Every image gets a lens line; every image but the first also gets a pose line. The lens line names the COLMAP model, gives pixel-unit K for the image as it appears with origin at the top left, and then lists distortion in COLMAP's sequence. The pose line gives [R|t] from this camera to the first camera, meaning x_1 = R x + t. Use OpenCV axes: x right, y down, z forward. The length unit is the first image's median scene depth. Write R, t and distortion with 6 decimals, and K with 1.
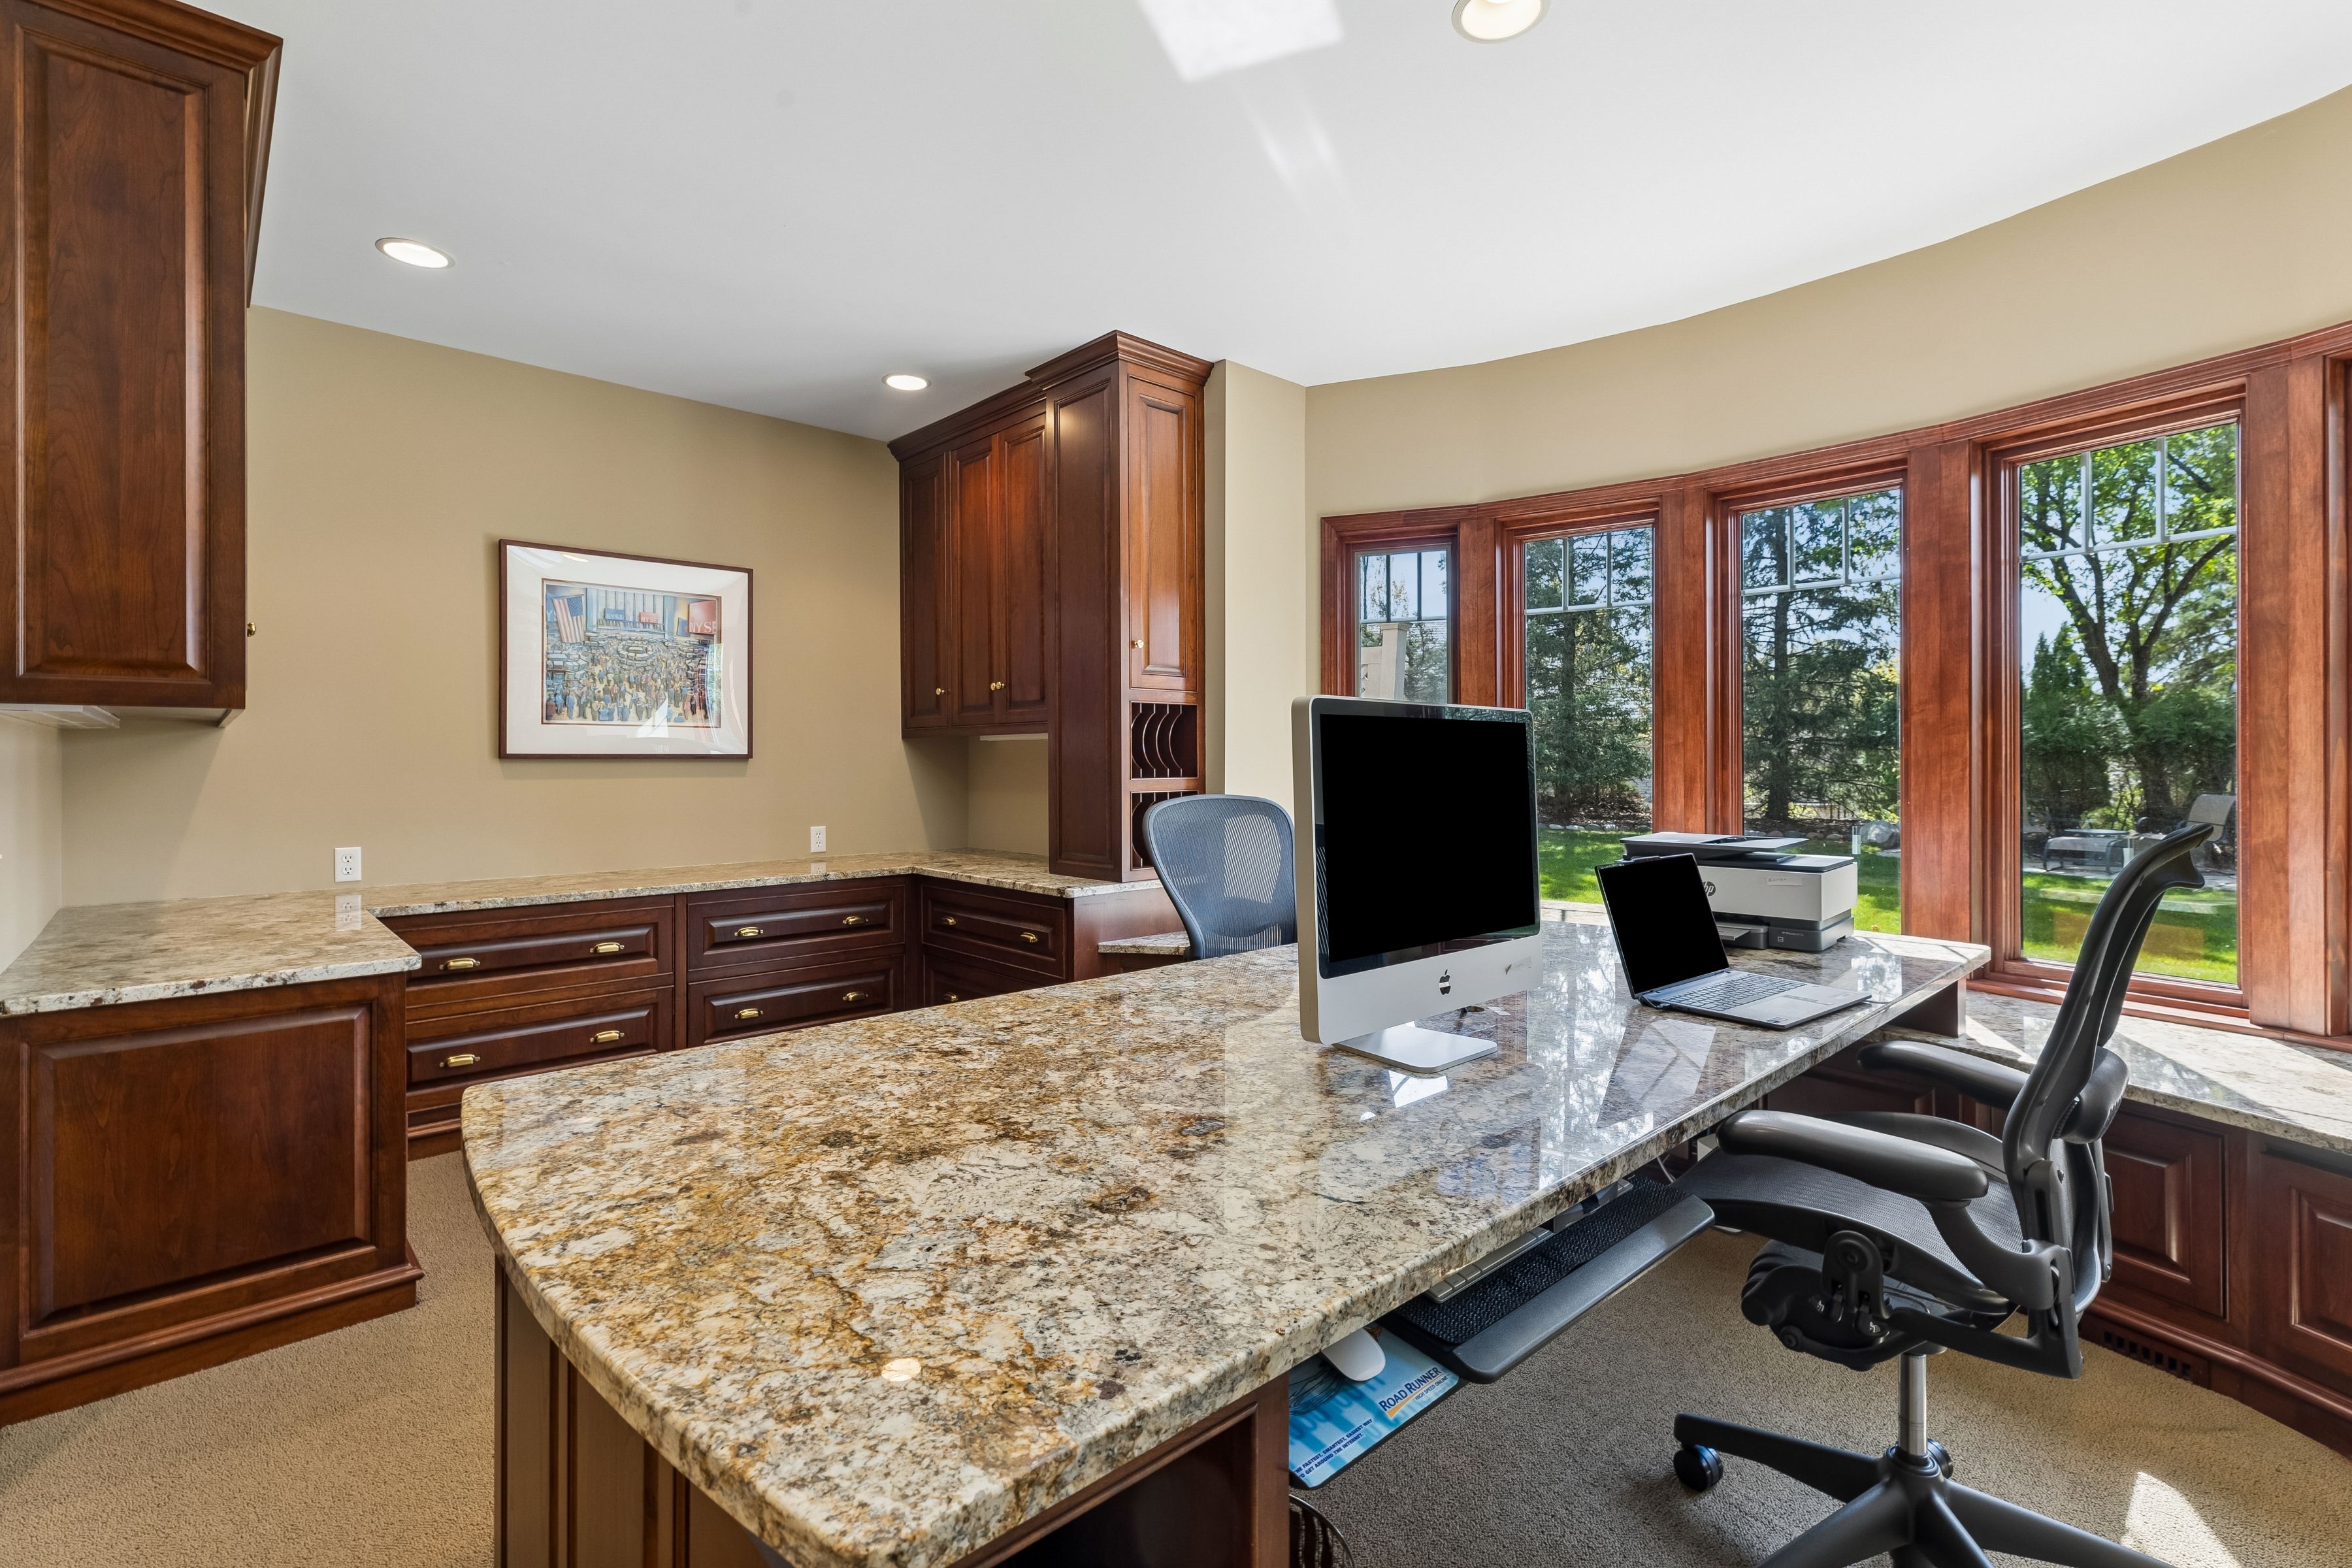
lens RADIAL K [[1069.1, 0, 1217.5], [0, 1069.1, 762.6], [0, 0, 1]] dist [0.001890, -0.000523]
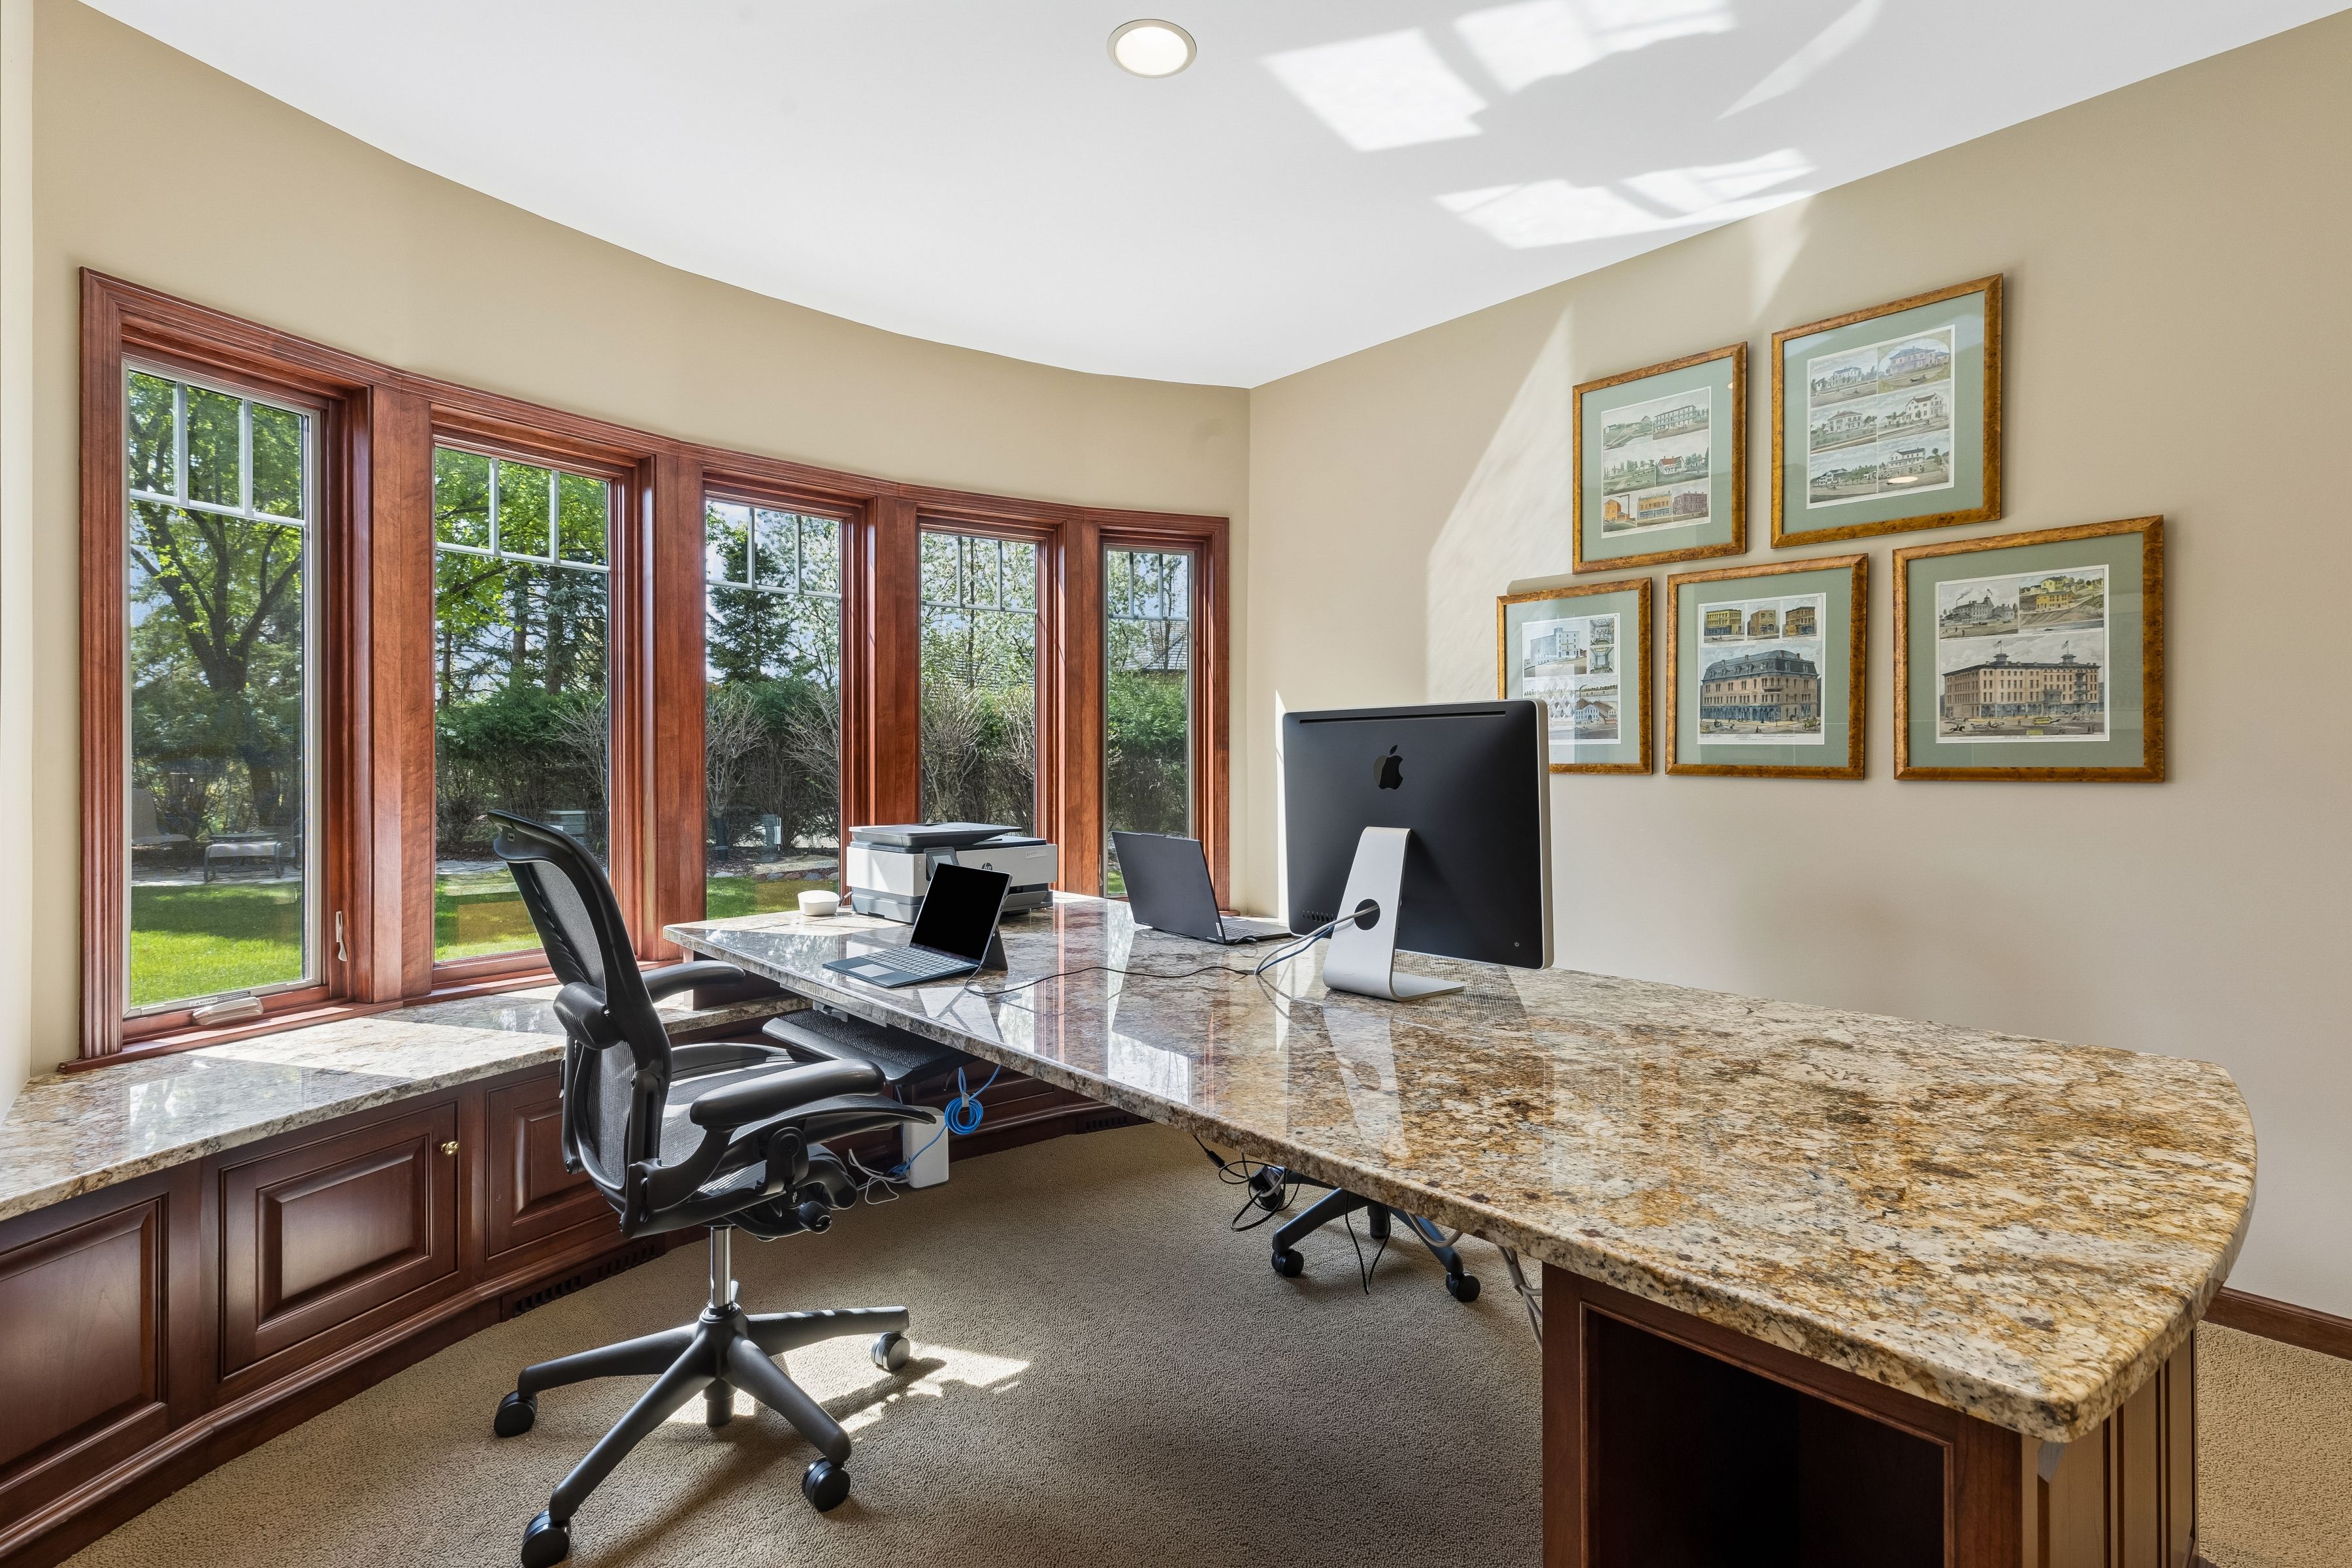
lens RADIAL K [[1069.1, 0, 1192.4], [0, 1069.1, 773.0], [0, 0, 1]] dist [0.001890, -0.000523]
pose [[0.019617, -0.009345, 0.999764, -1.280098], [-0.000940, 0.999956, 0.009366, 0.013717], [-0.999807, -0.001123, 0.019607, 1.487799]]
